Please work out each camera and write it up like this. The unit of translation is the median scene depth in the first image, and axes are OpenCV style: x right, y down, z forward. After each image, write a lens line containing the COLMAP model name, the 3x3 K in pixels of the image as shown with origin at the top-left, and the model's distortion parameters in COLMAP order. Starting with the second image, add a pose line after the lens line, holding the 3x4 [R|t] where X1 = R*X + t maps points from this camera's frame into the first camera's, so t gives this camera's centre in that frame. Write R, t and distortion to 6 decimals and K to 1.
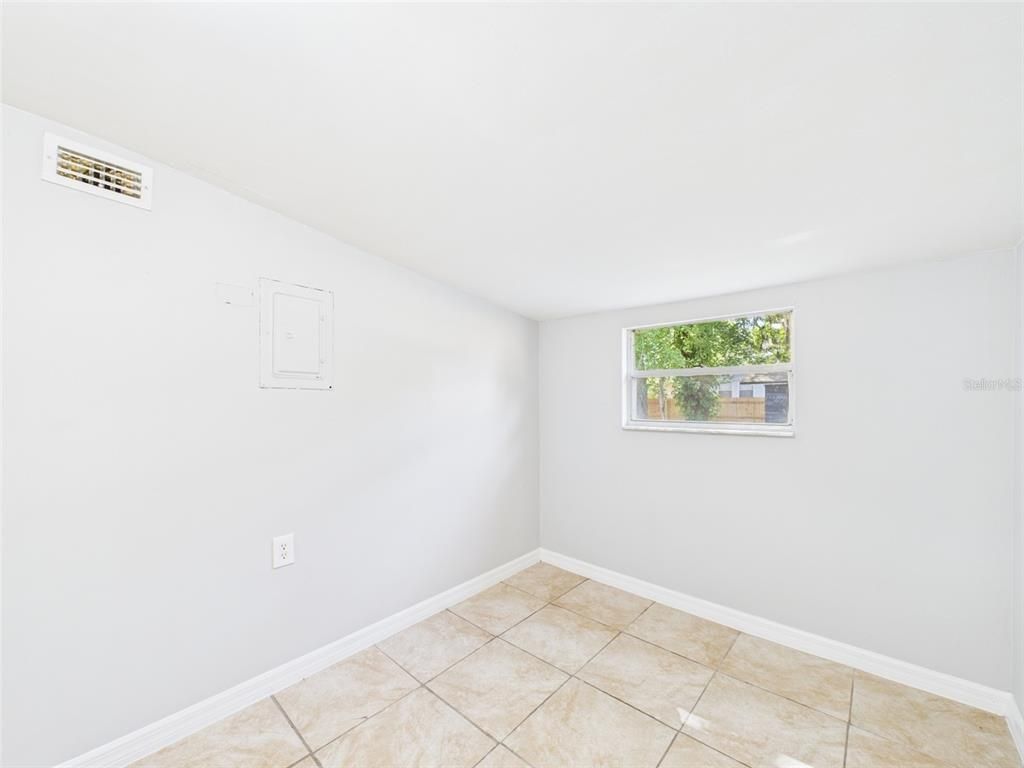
lens RADIAL K [[413.1, 0, 511.7], [0, 413.1, 390.1], [0, 0, 1]] dist [0.000491, -0.000292]
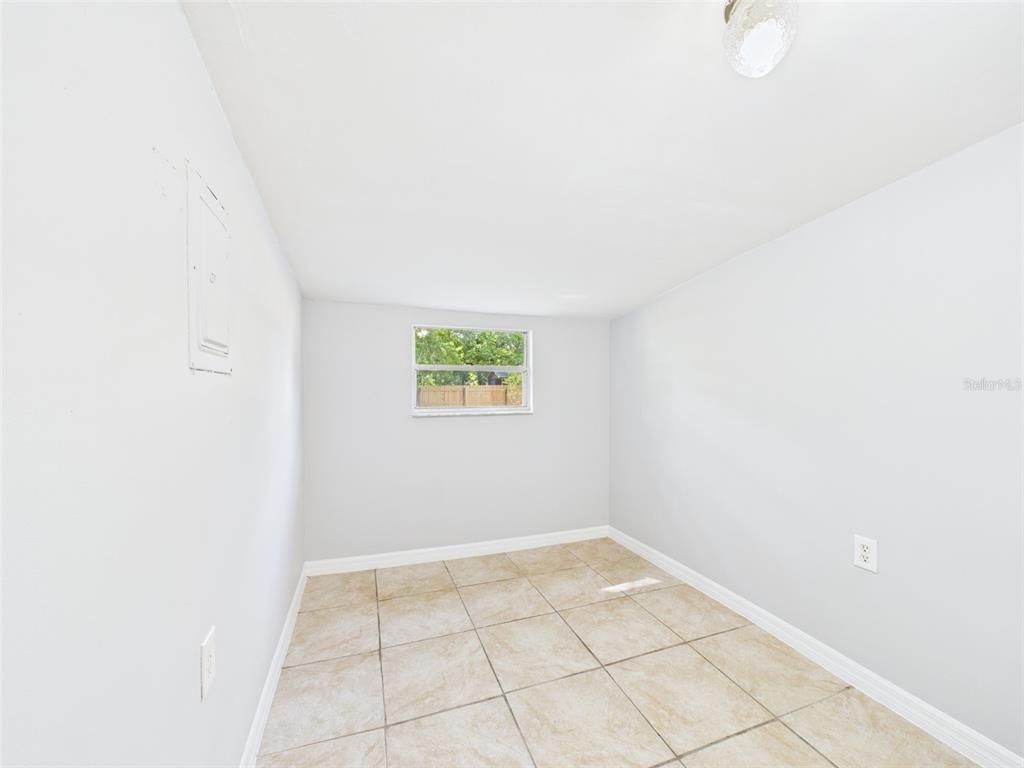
lens RADIAL K [[413.1, 0, 512.7], [0, 413.1, 387.4], [0, 0, 1]] dist [0.000491, -0.000292]
pose [[0.477285, 0.001427, 0.878747, -0.699619], [-0.016838, 0.999830, 0.007522, 0.005124], [-0.878587, -0.018386, 0.477228, 0.315855]]
